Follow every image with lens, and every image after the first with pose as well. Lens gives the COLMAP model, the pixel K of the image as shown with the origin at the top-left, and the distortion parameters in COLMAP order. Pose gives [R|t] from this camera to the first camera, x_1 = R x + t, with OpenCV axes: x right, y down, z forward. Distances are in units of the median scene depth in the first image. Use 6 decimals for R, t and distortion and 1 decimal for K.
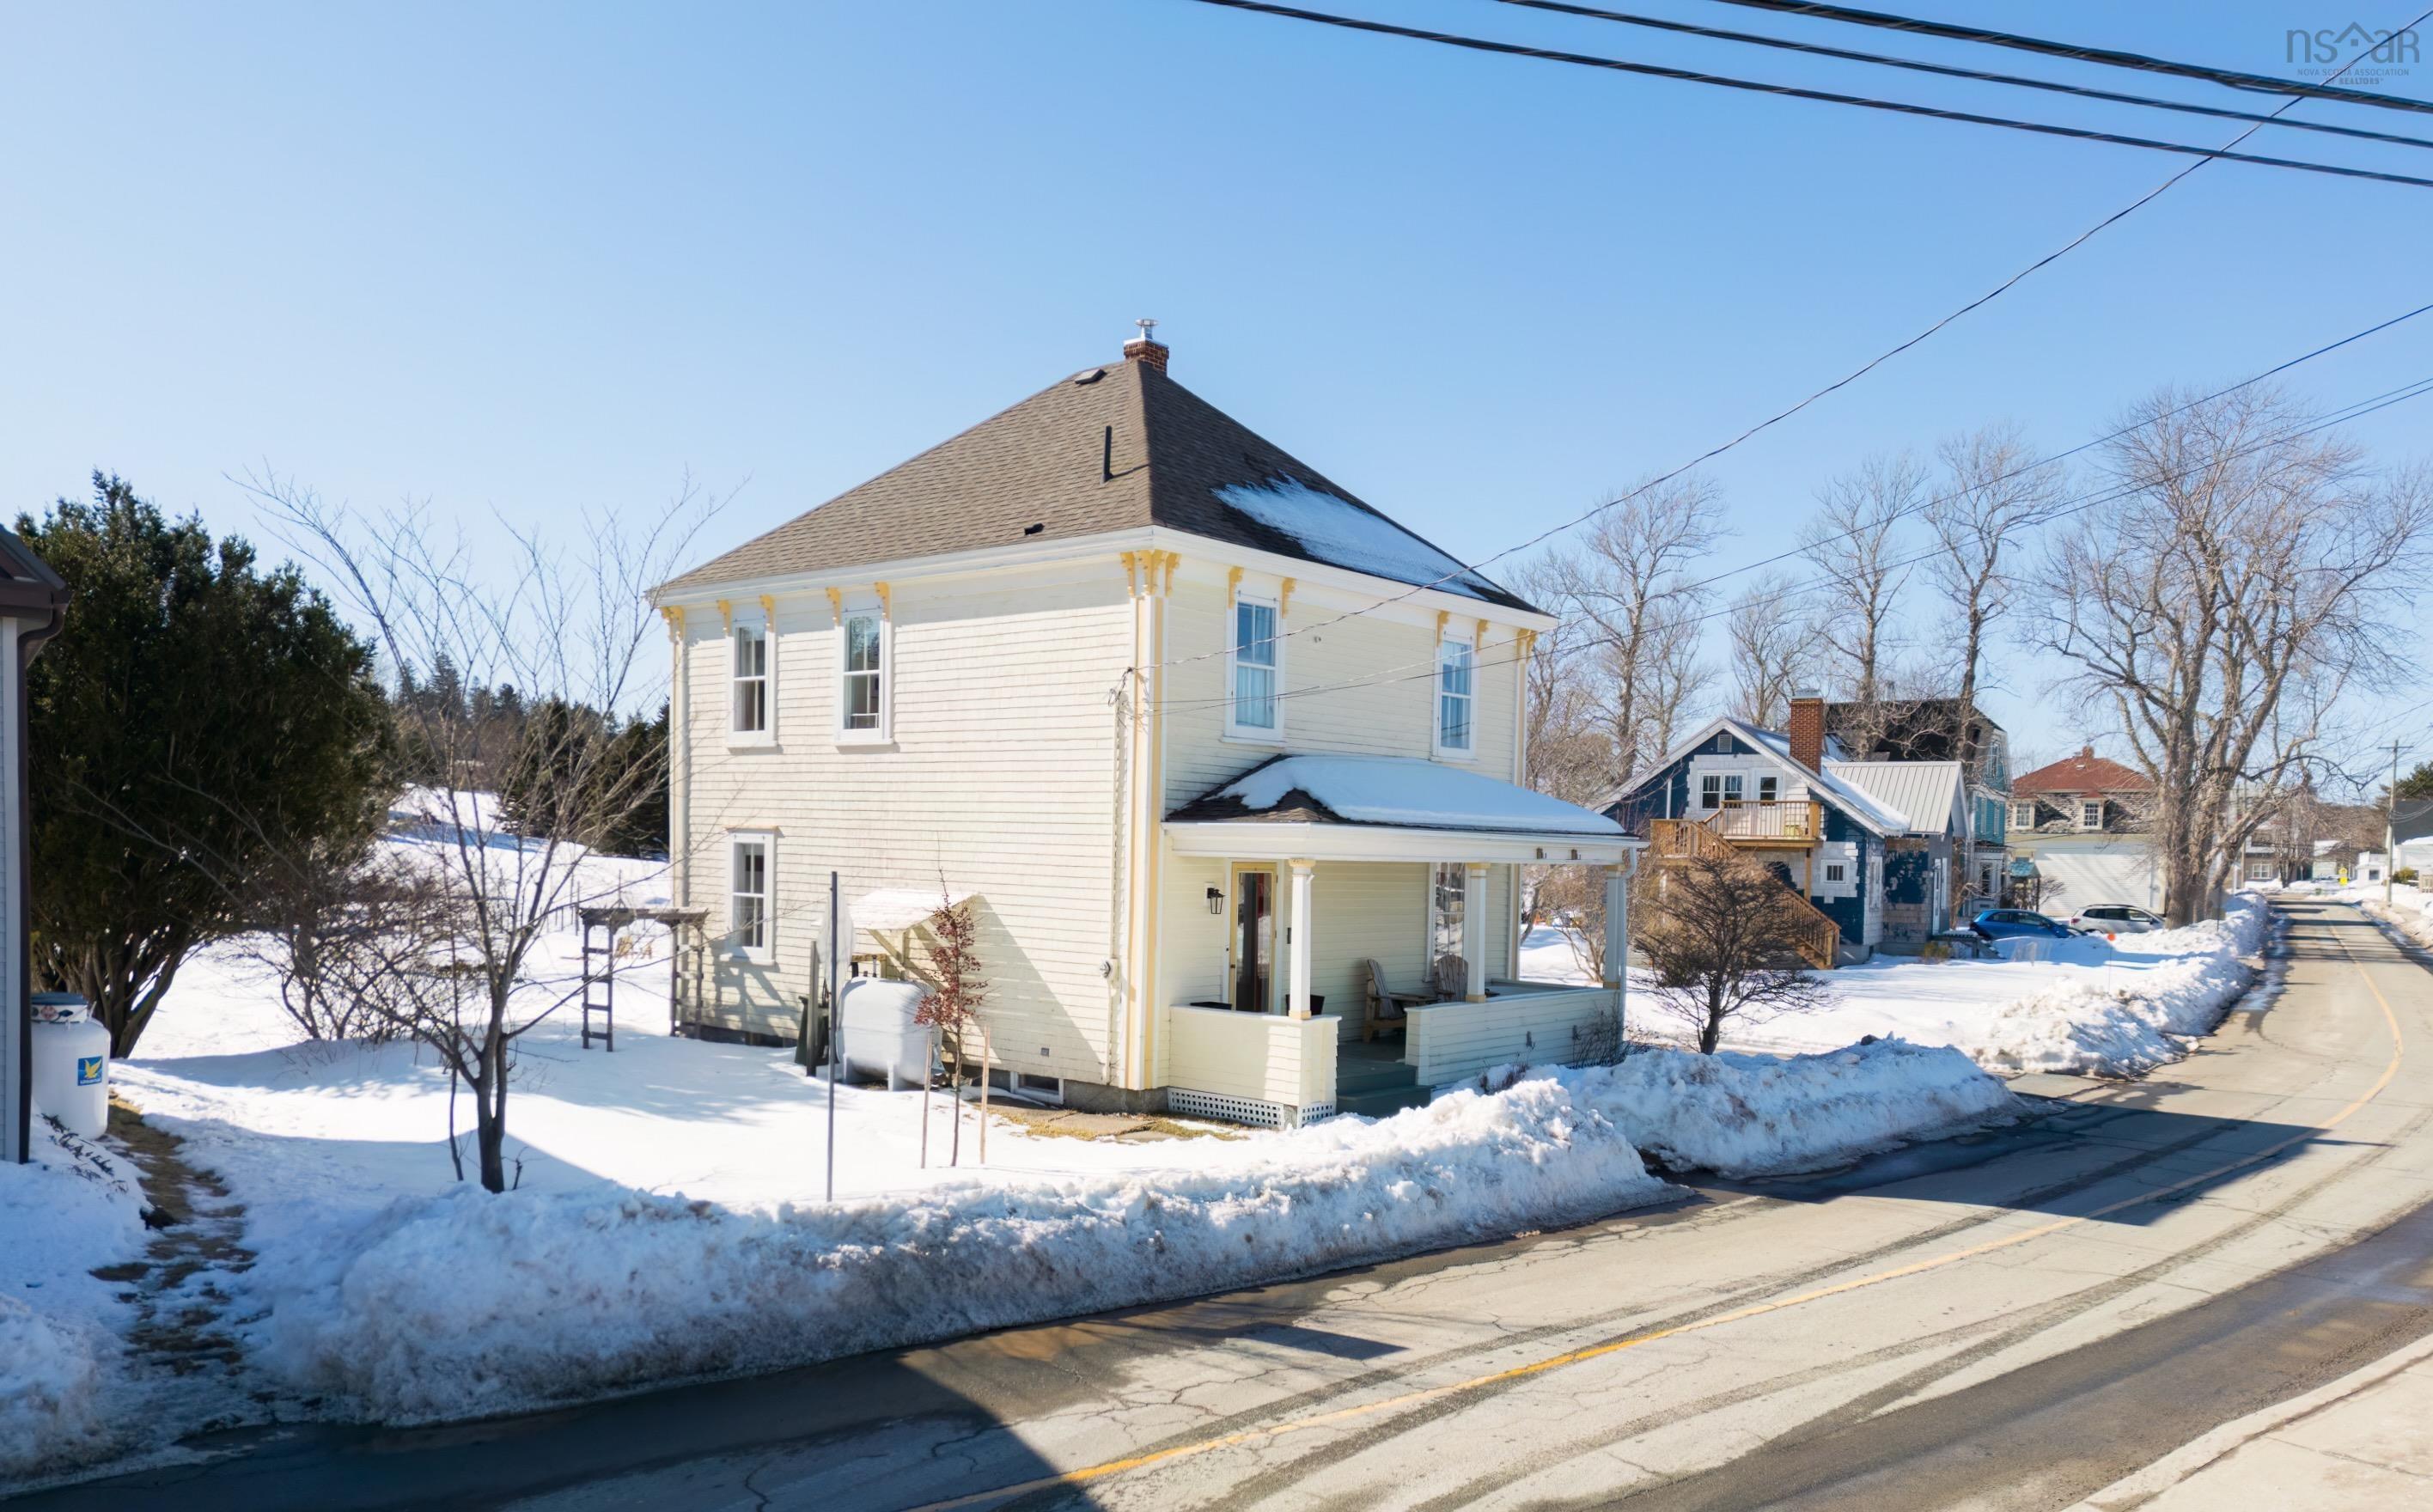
lens RADIAL K [[1764.0, 0, 1242.7], [0, 1764.0, 756.0], [0, 0, 1]] dist [0.062415, -0.003286]
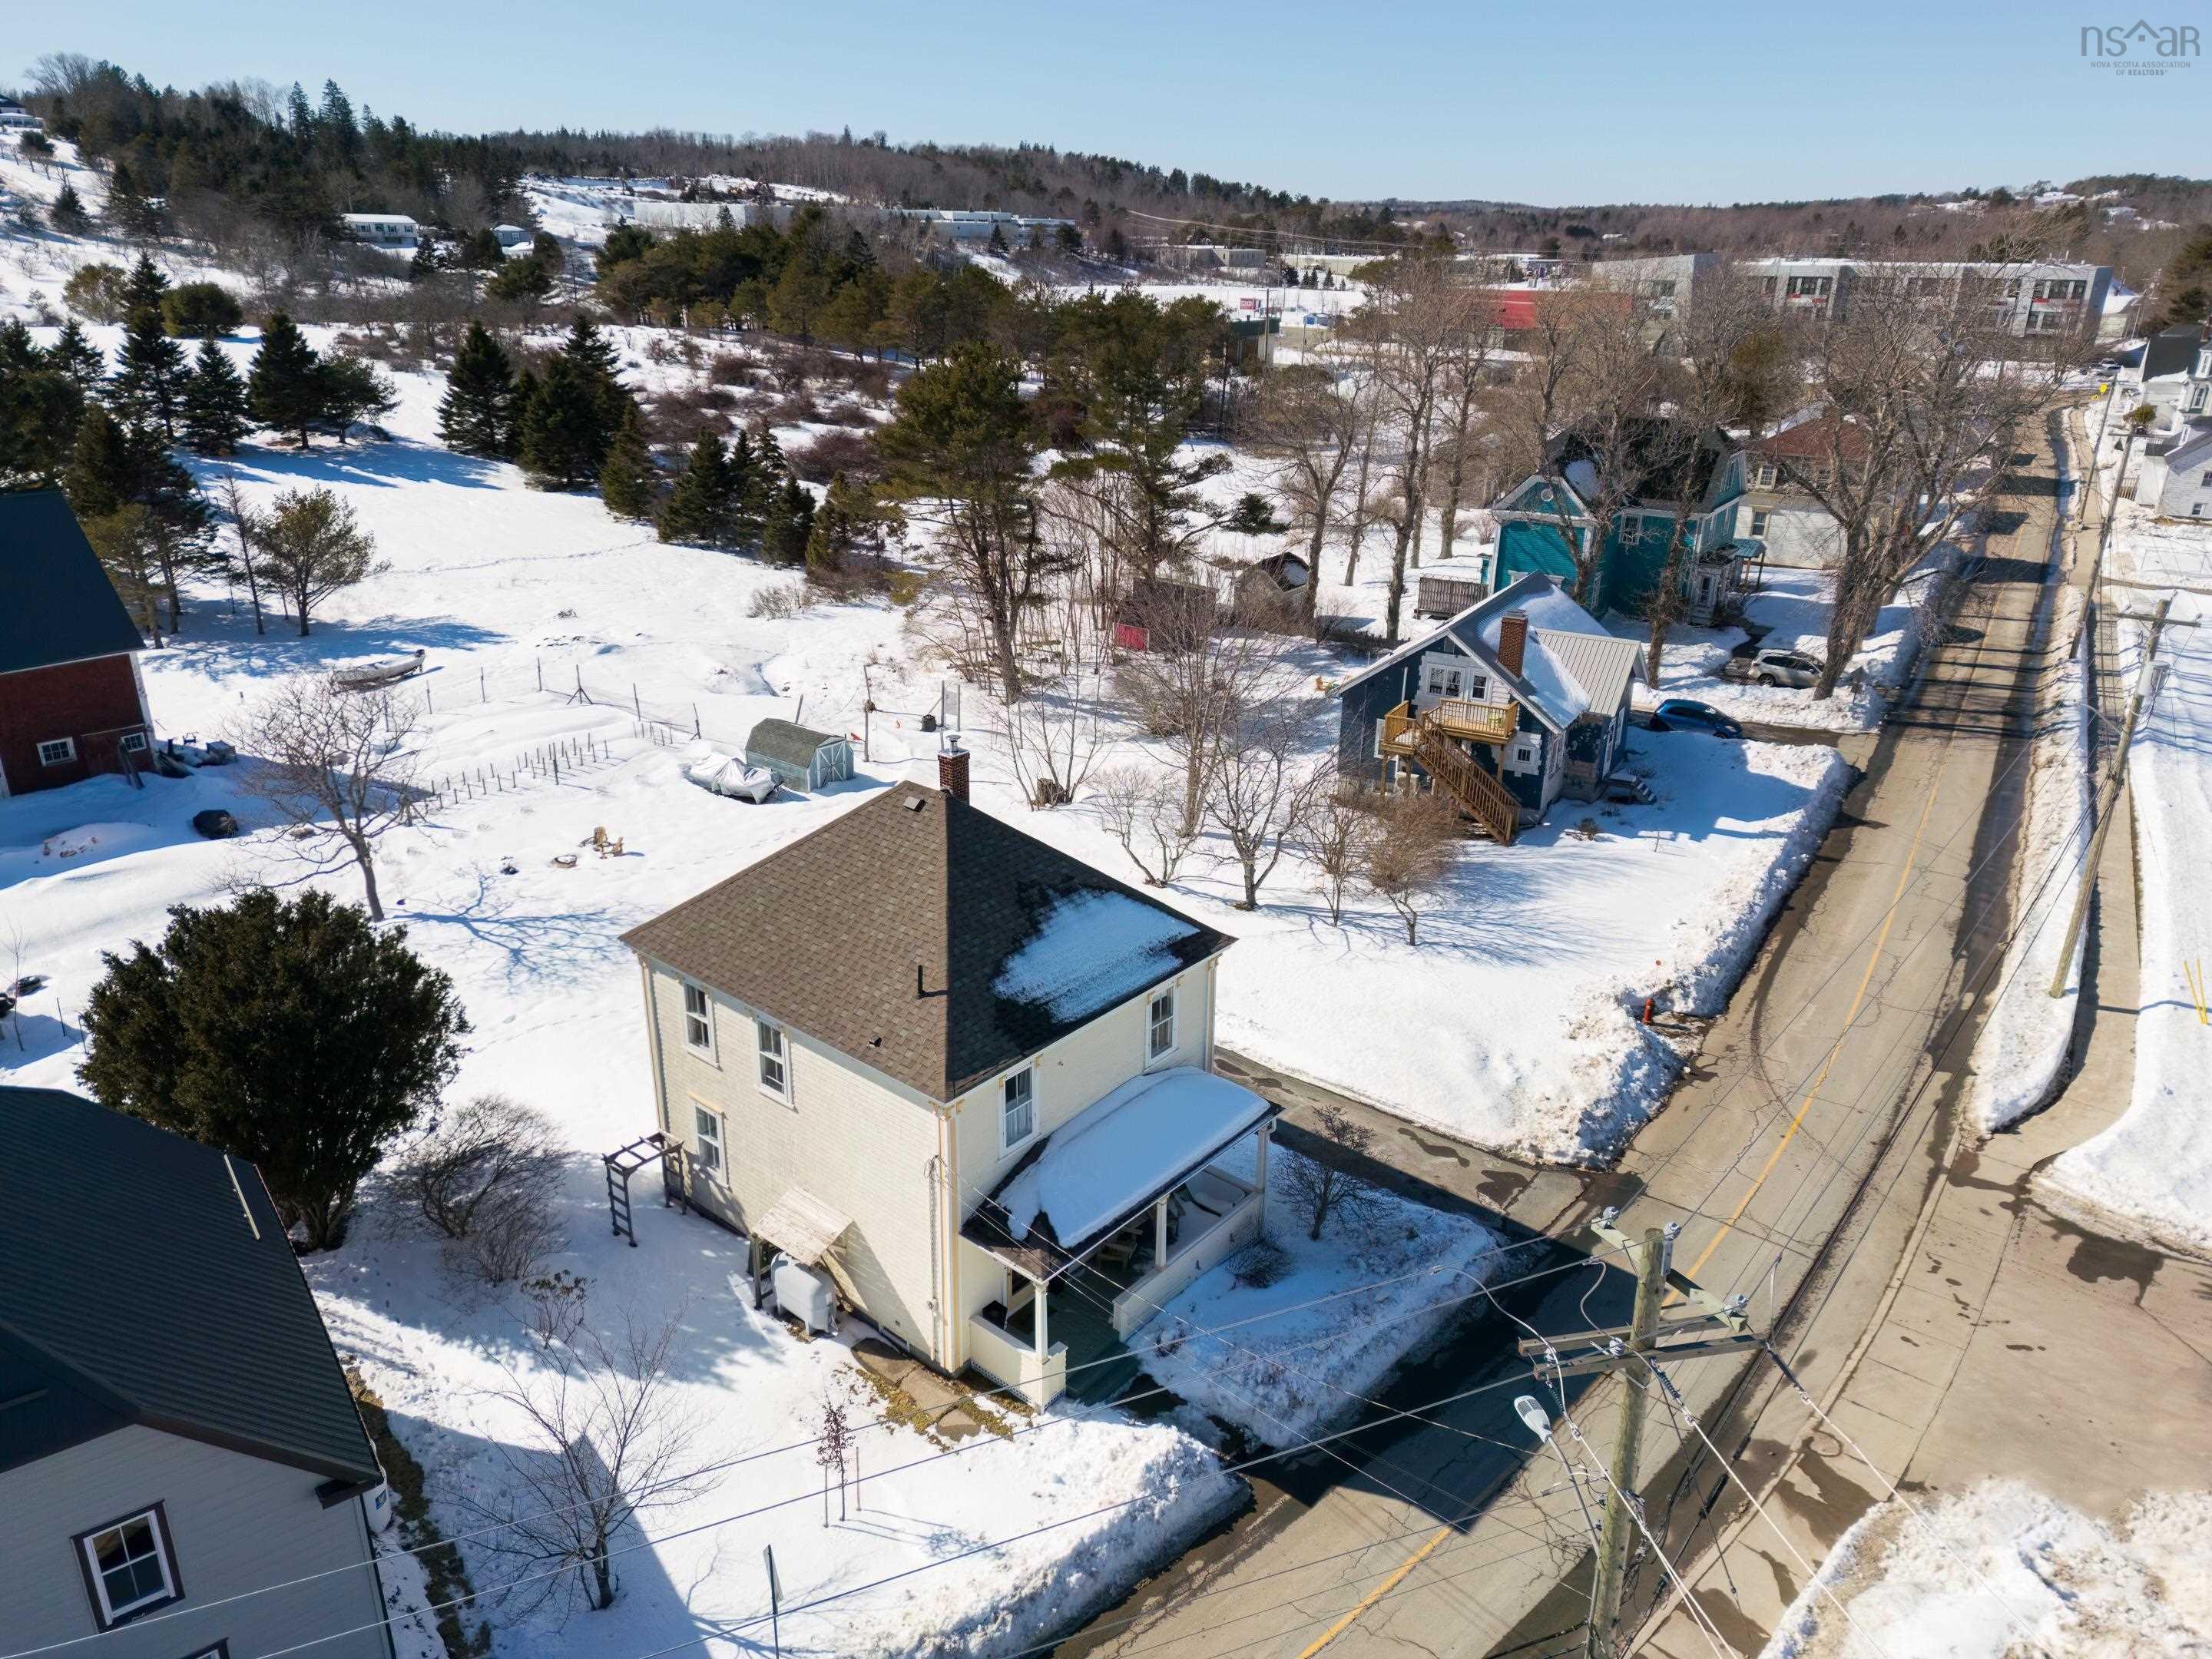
lens RADIAL K [[1526.2, 0, 1106.0], [0, 1526.2, 829.5], [0, 0, 1]] dist [0.092197, -0.060466]
pose [[0.999980, -0.004947, -0.004037, 0.077918], [0.006015, 0.941951, 0.335696, -0.630220], [0.002142, -0.335713, 0.941962, -0.183057]]
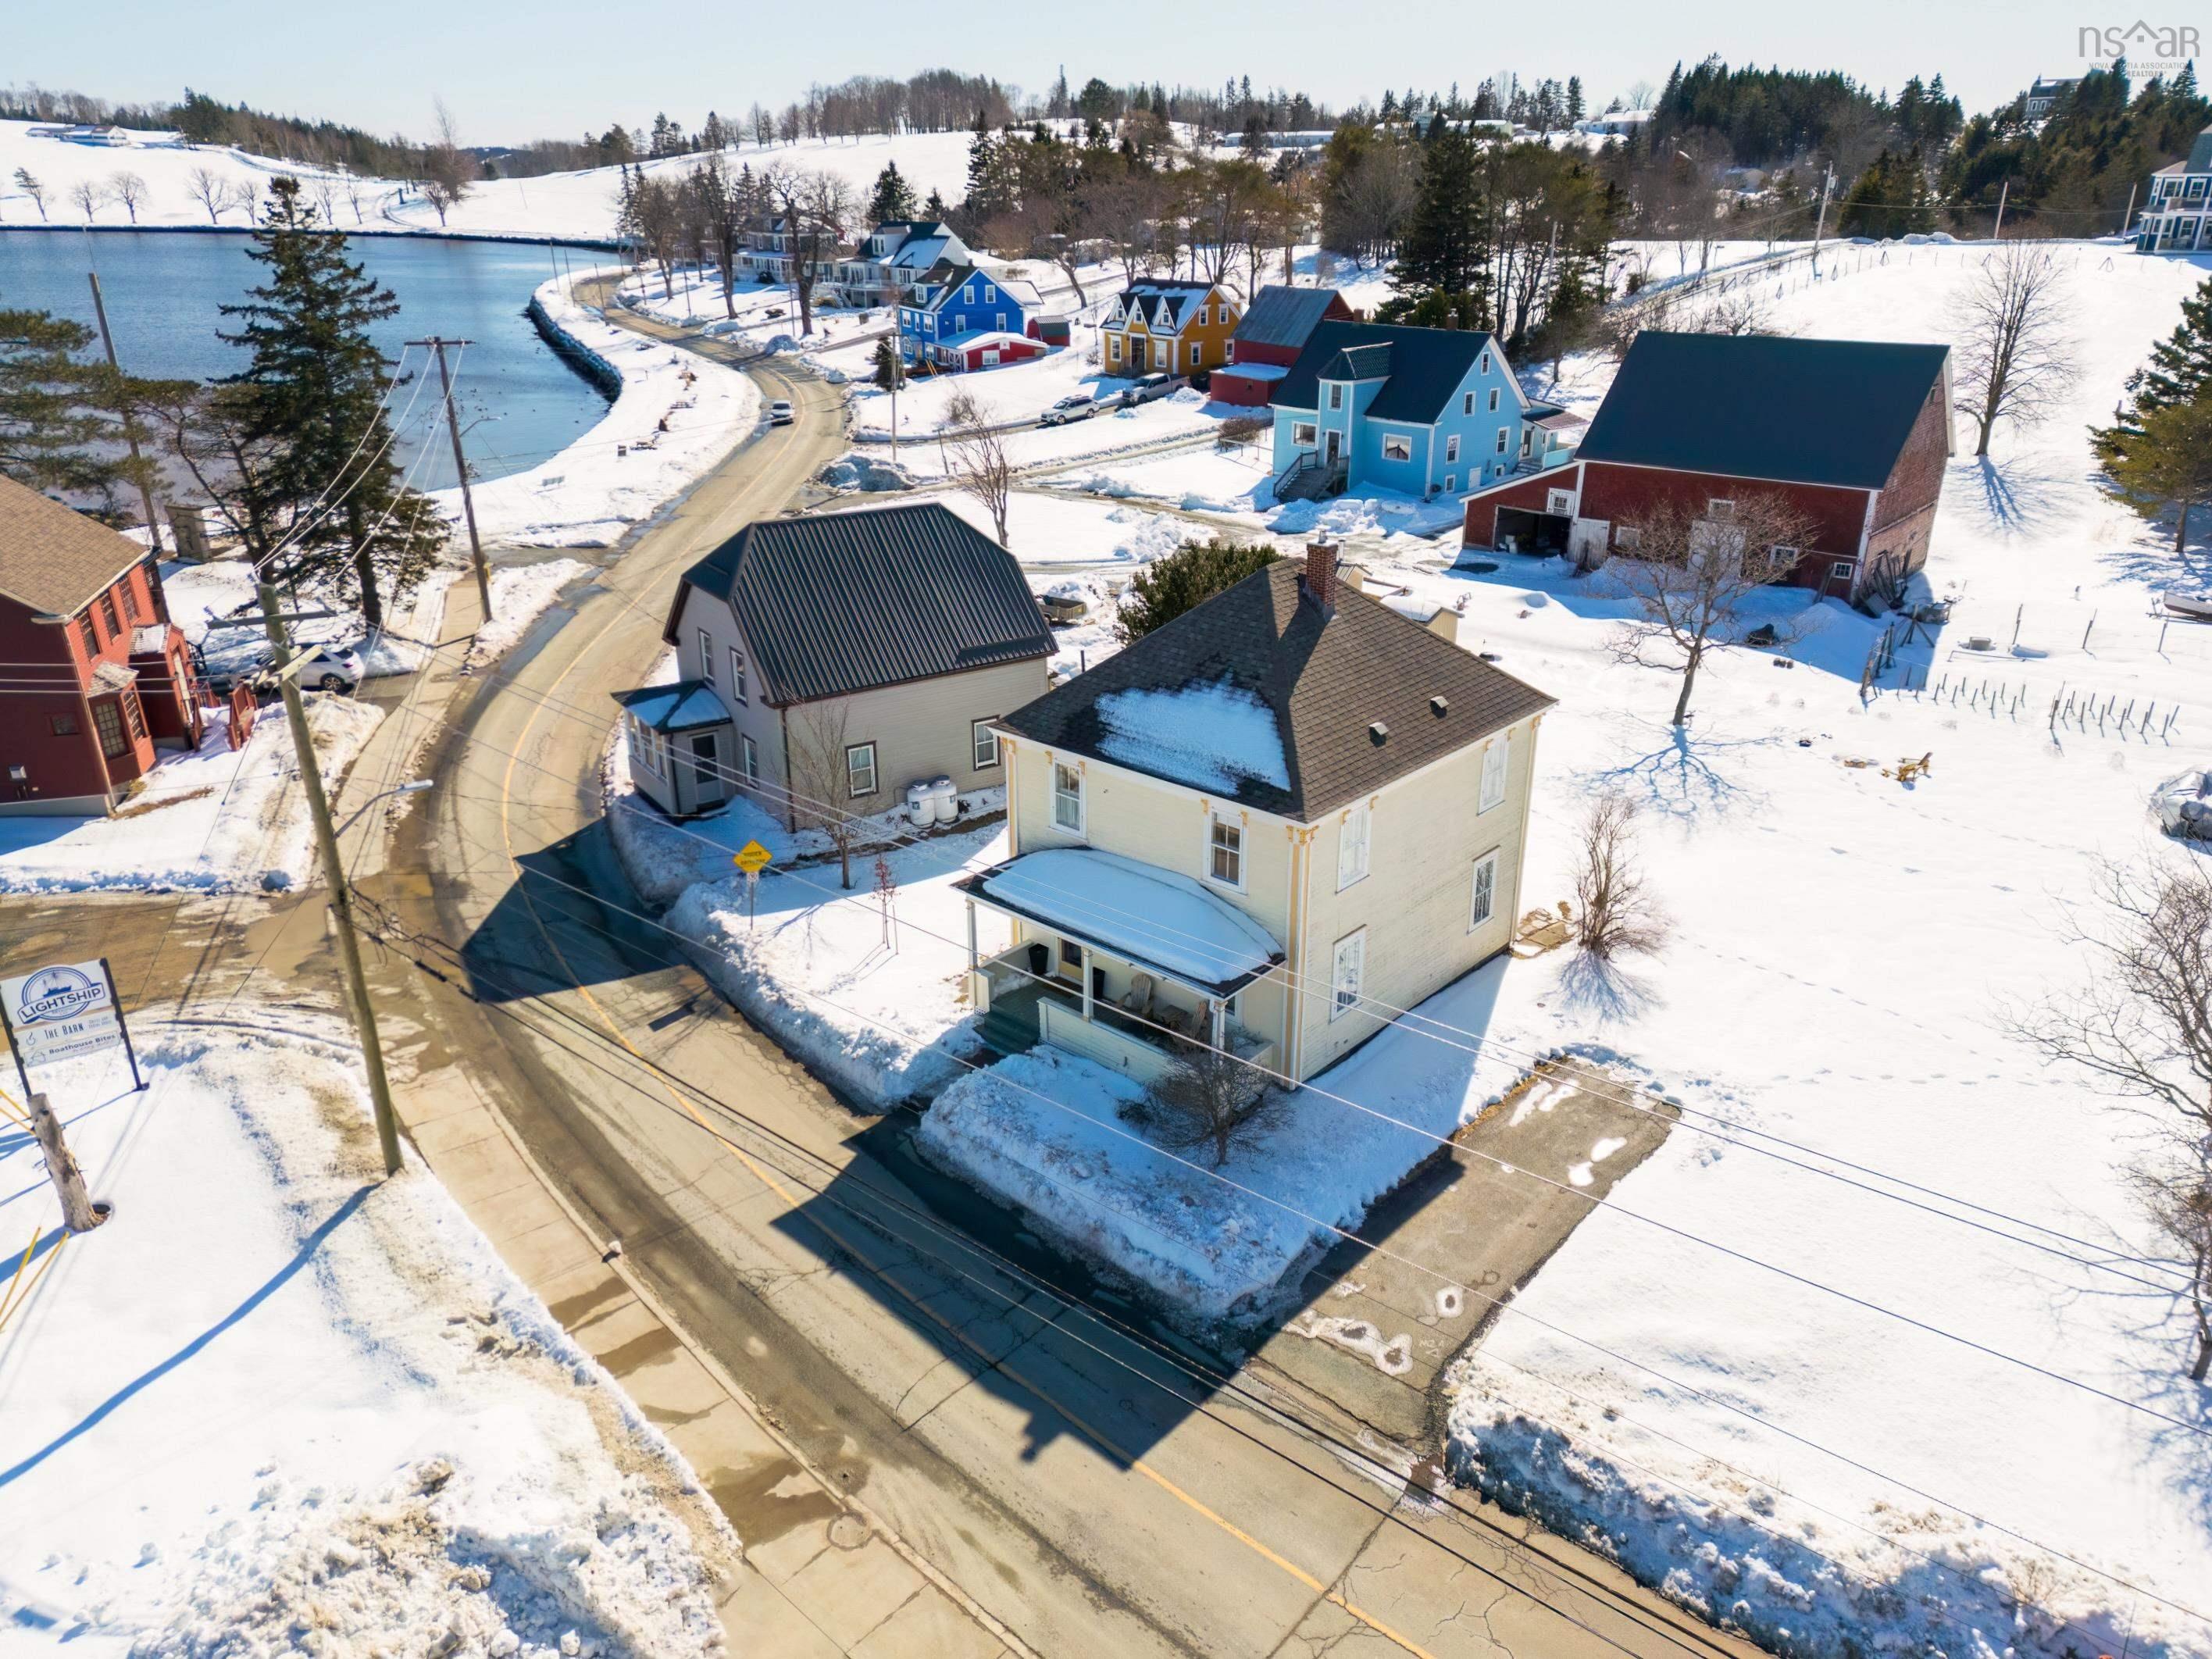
lens RADIAL K [[1526.2, 0, 1106.0], [0, 1526.2, 829.5], [0, 0, 1]] dist [0.092197, -0.060466]
pose [[-0.020383, 0.376781, -0.926078, 1.244985], [-0.027206, 0.925718, 0.377234, -0.525780], [0.999422, 0.032884, -0.008618, 0.872196]]
